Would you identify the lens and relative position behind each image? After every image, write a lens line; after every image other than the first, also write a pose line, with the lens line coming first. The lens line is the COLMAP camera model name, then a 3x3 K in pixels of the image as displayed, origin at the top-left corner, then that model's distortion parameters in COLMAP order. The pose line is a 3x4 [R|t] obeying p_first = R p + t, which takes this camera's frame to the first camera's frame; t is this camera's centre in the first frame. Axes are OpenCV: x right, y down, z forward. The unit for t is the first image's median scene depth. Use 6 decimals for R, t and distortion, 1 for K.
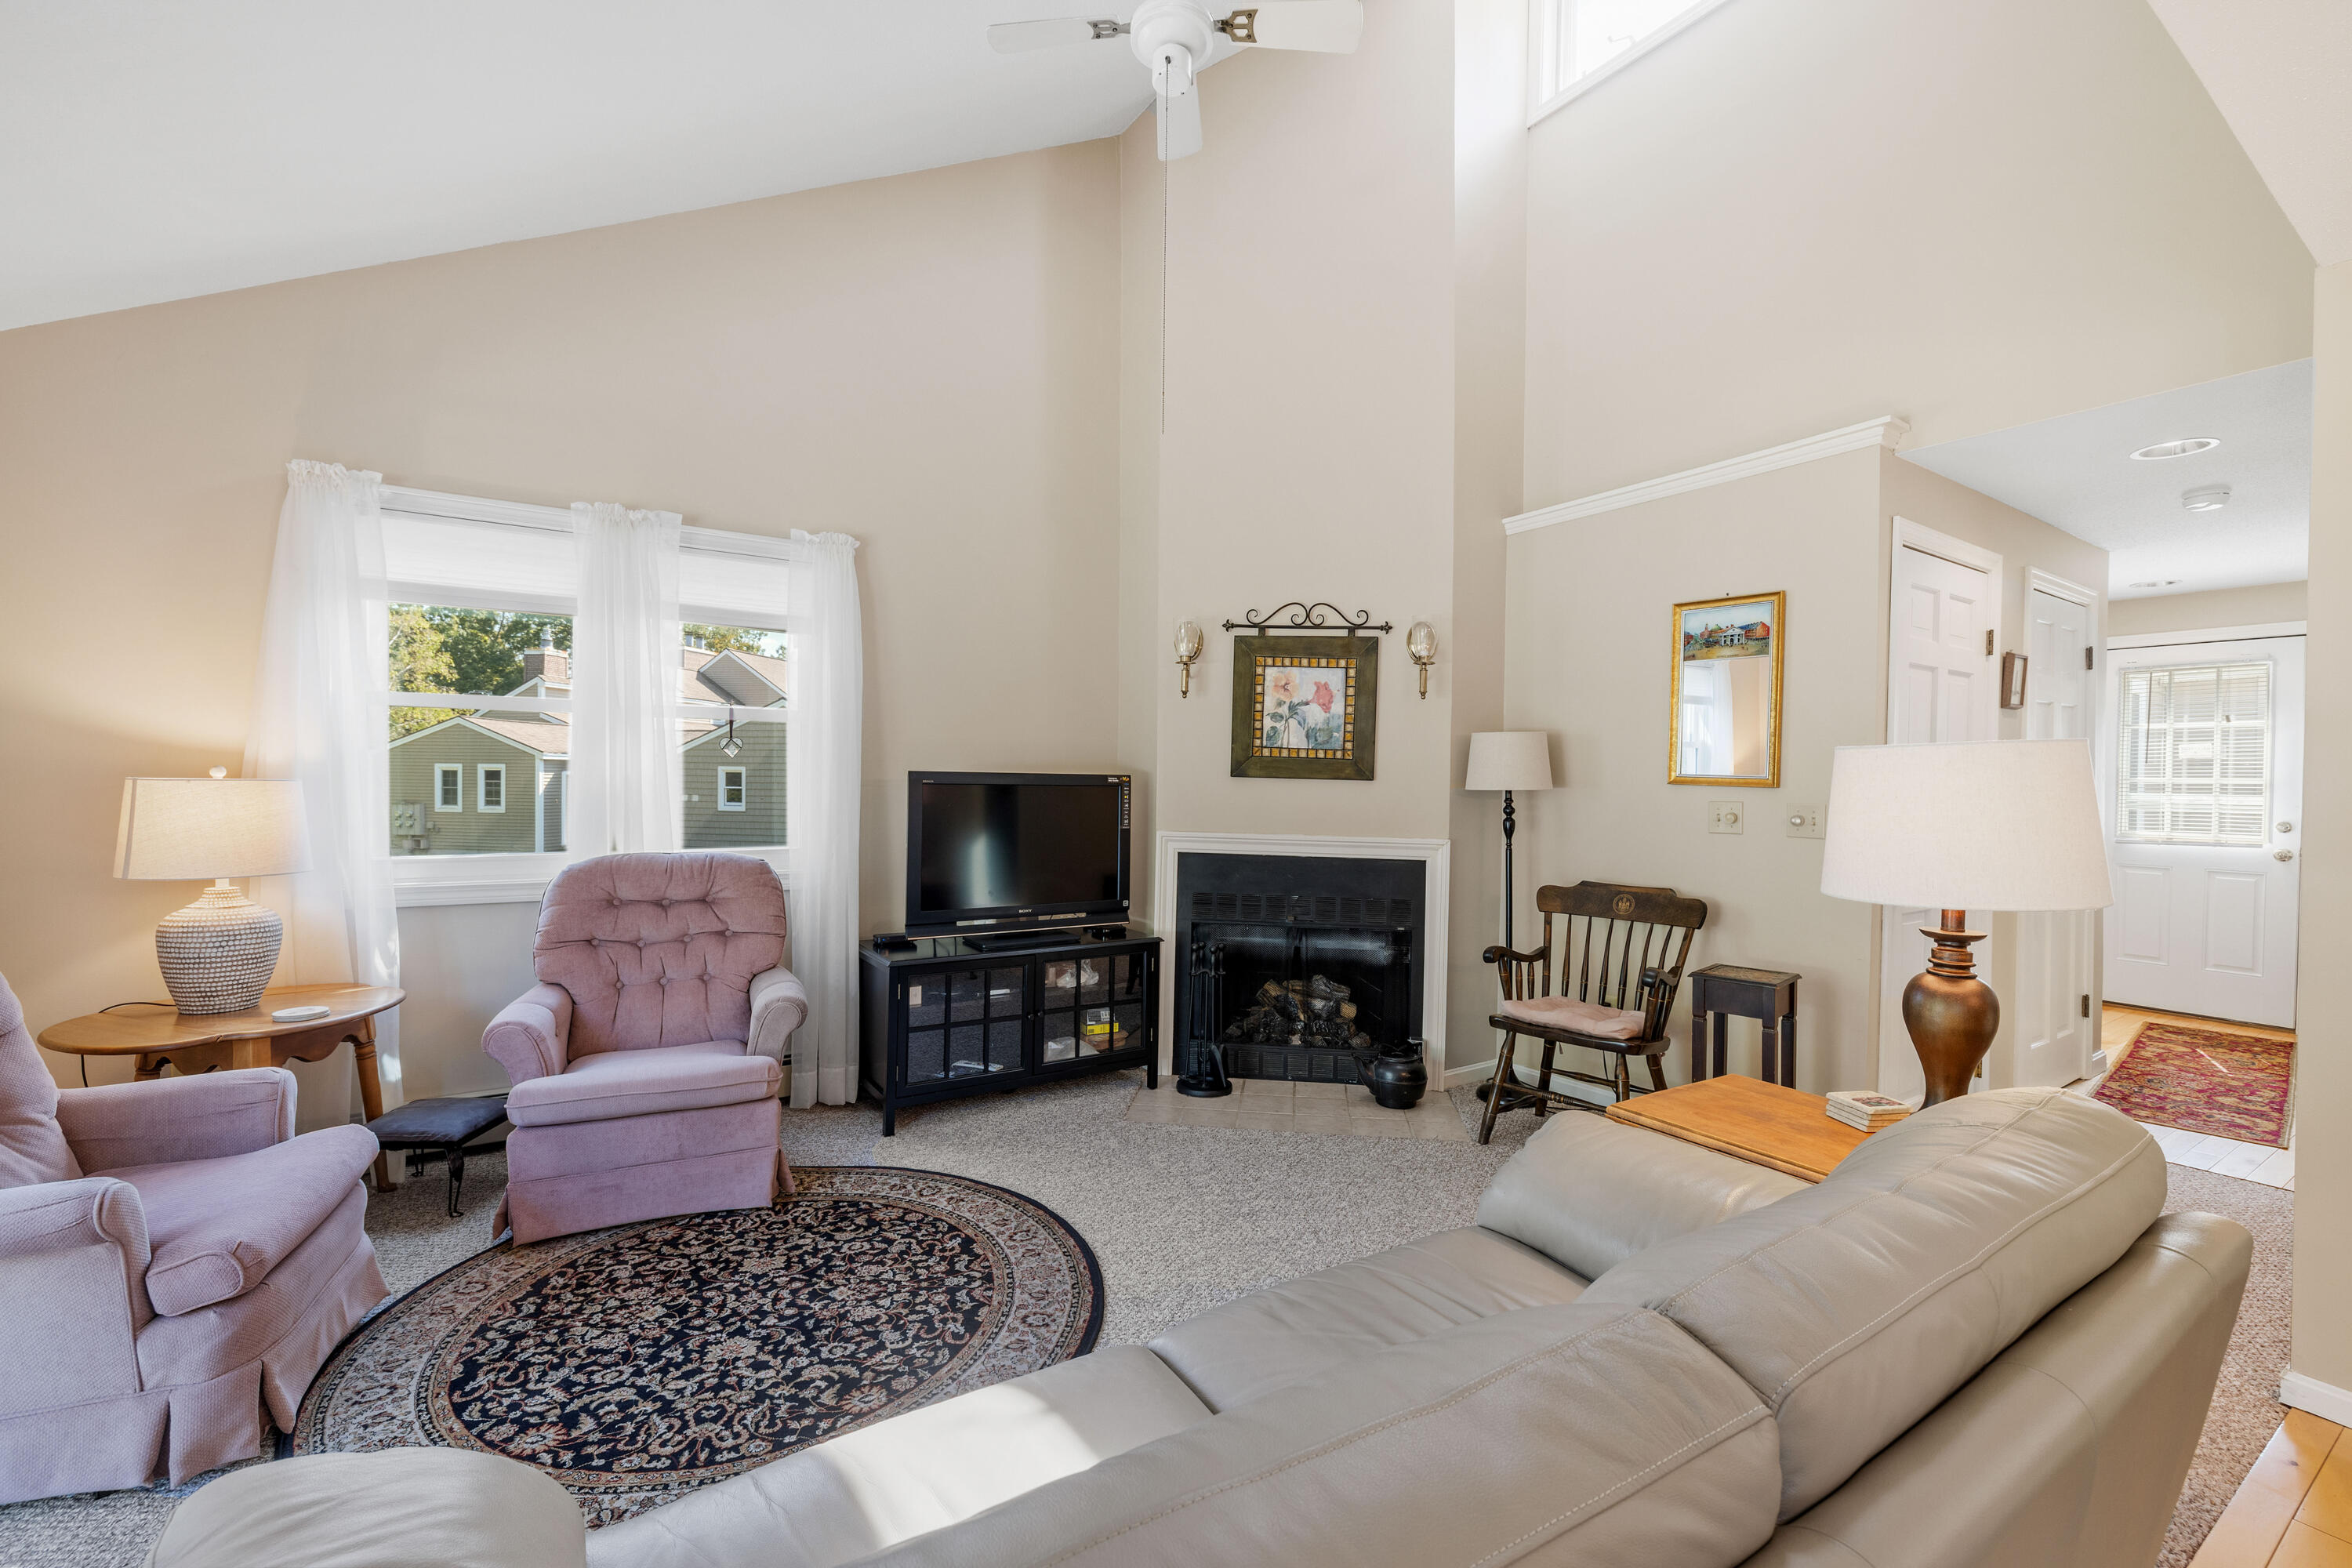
lens RADIAL K [[981.0, 0, 1181.0], [0, 981.0, 783.5], [0, 0, 1]] dist [-0.002306, 0.000406]
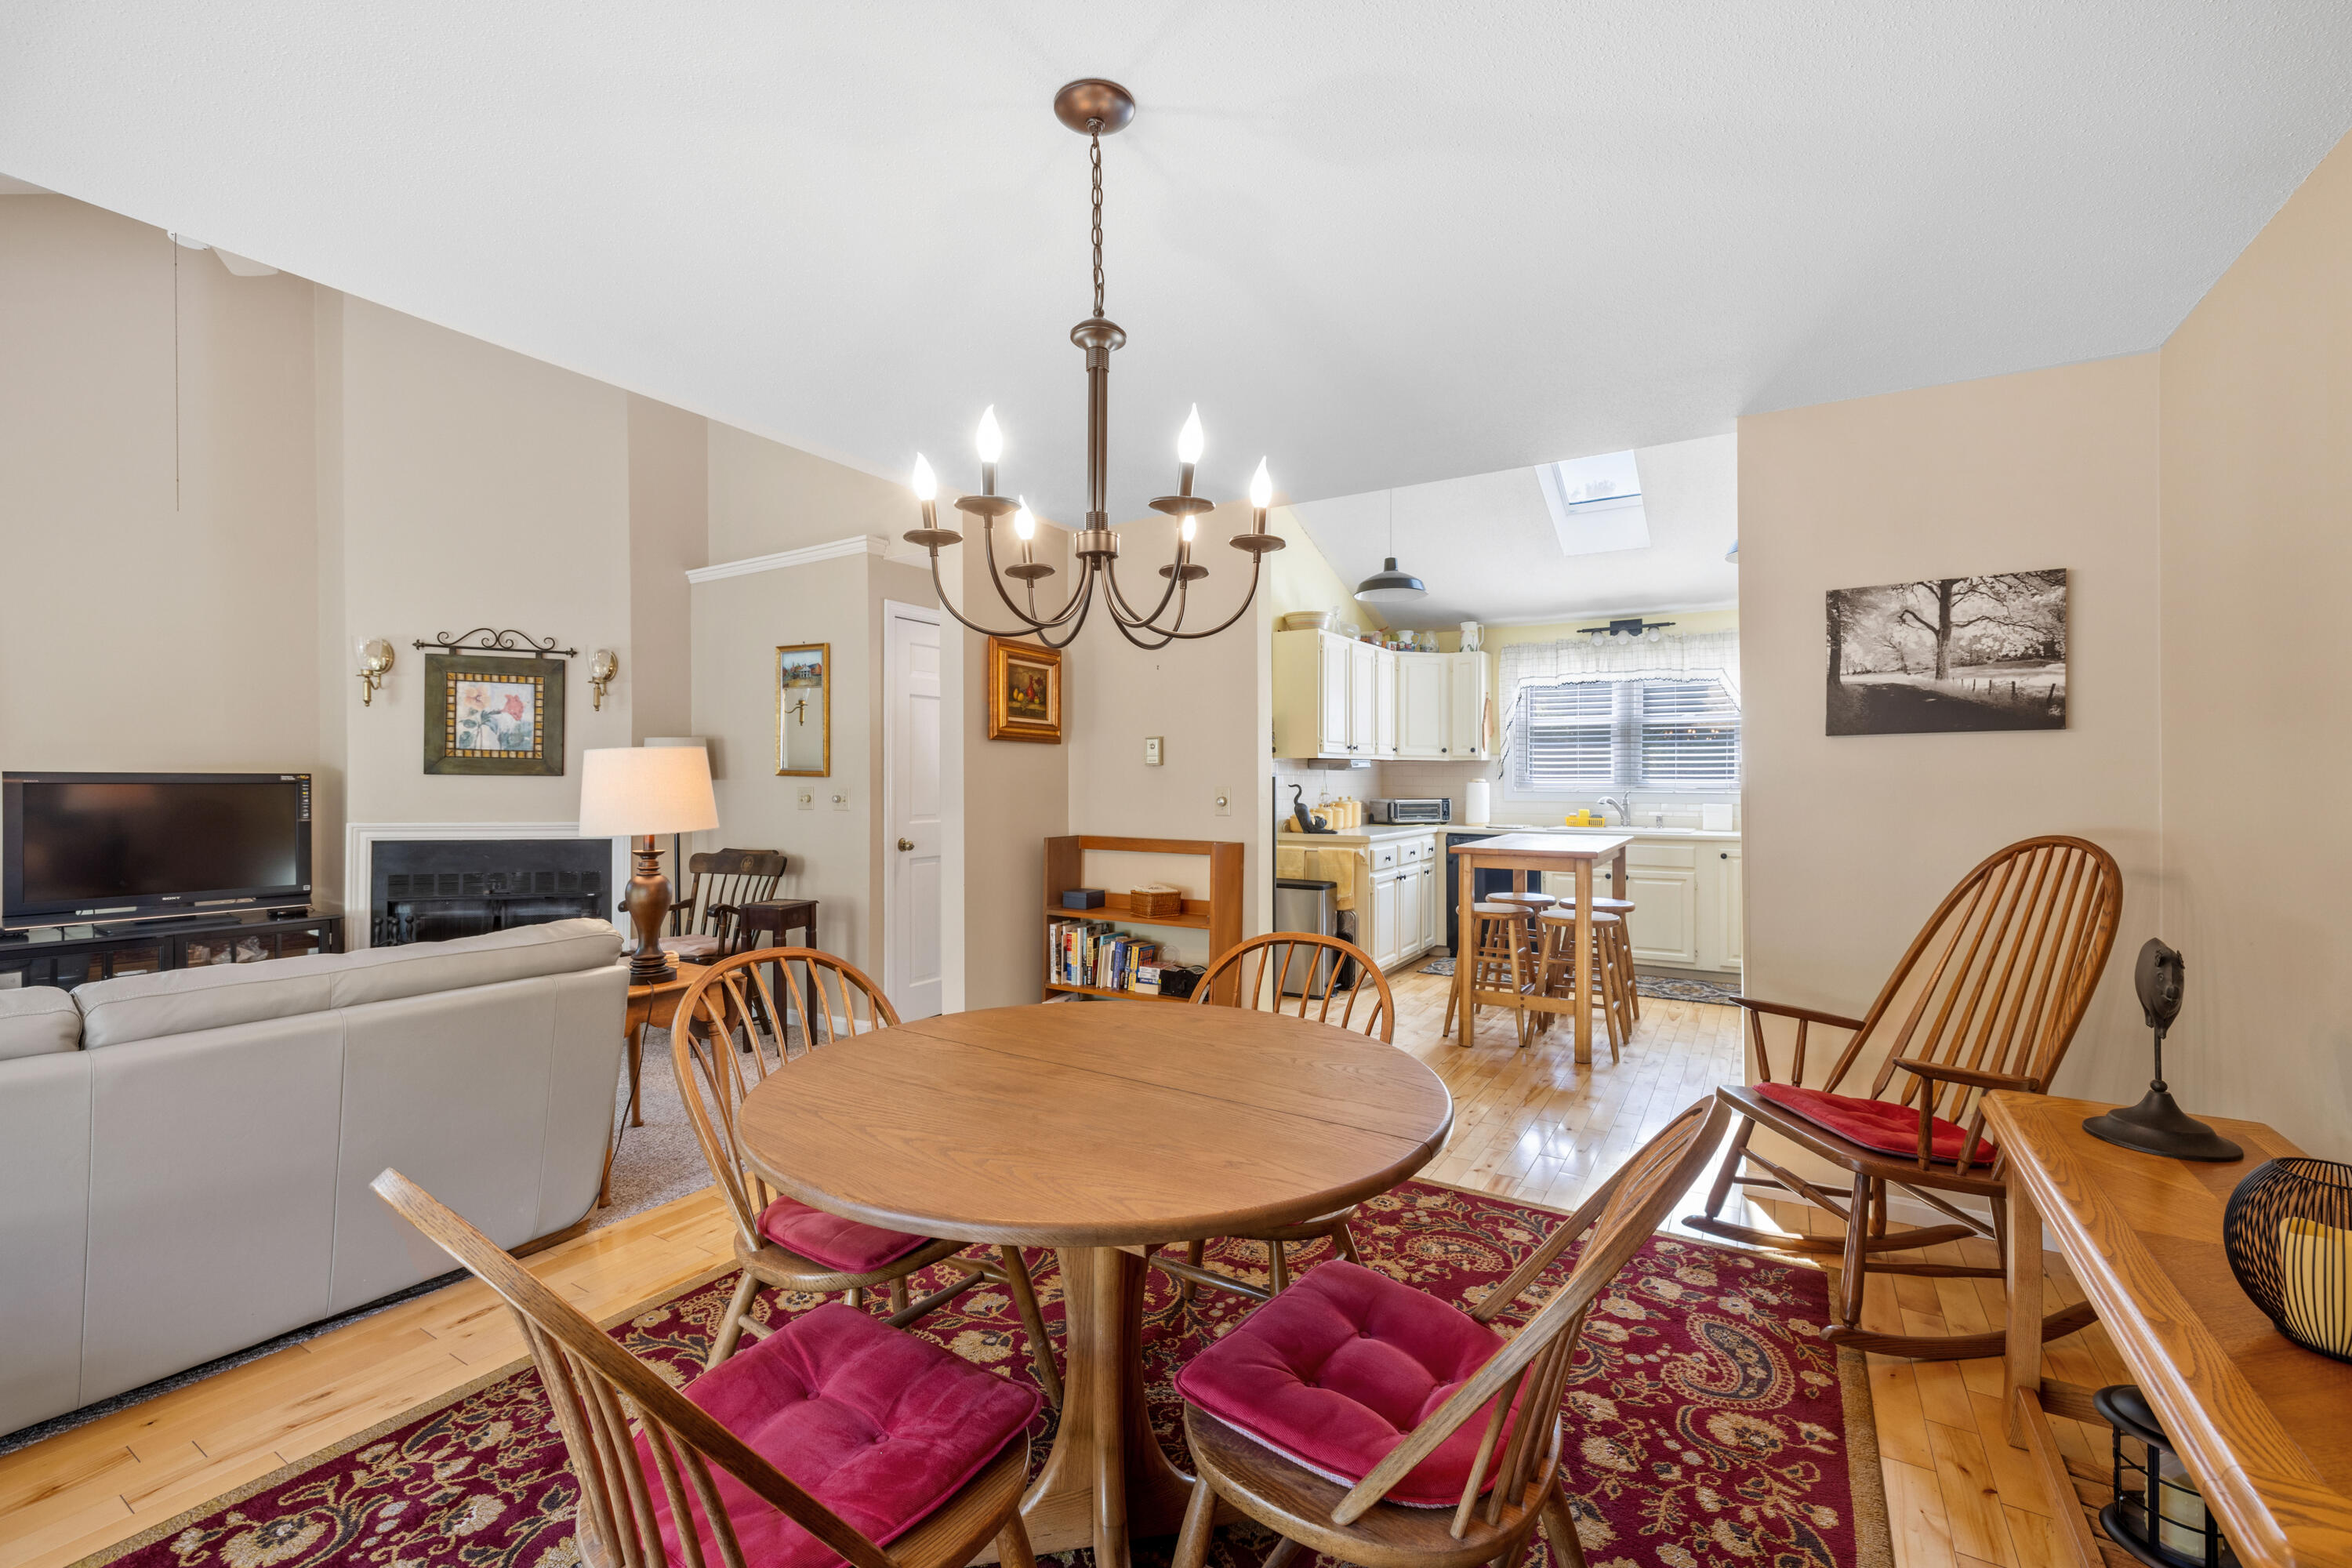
lens RADIAL K [[981.0, 0, 1178.3], [0, 981.0, 784.1], [0, 0, 1]] dist [-0.002306, 0.000406]
pose [[0.899742, -0.017075, 0.436088, 0.354041], [0.015538, 0.999854, 0.007091, 0.010551], [-0.436145, 0.000396, 0.899876, -0.447778]]
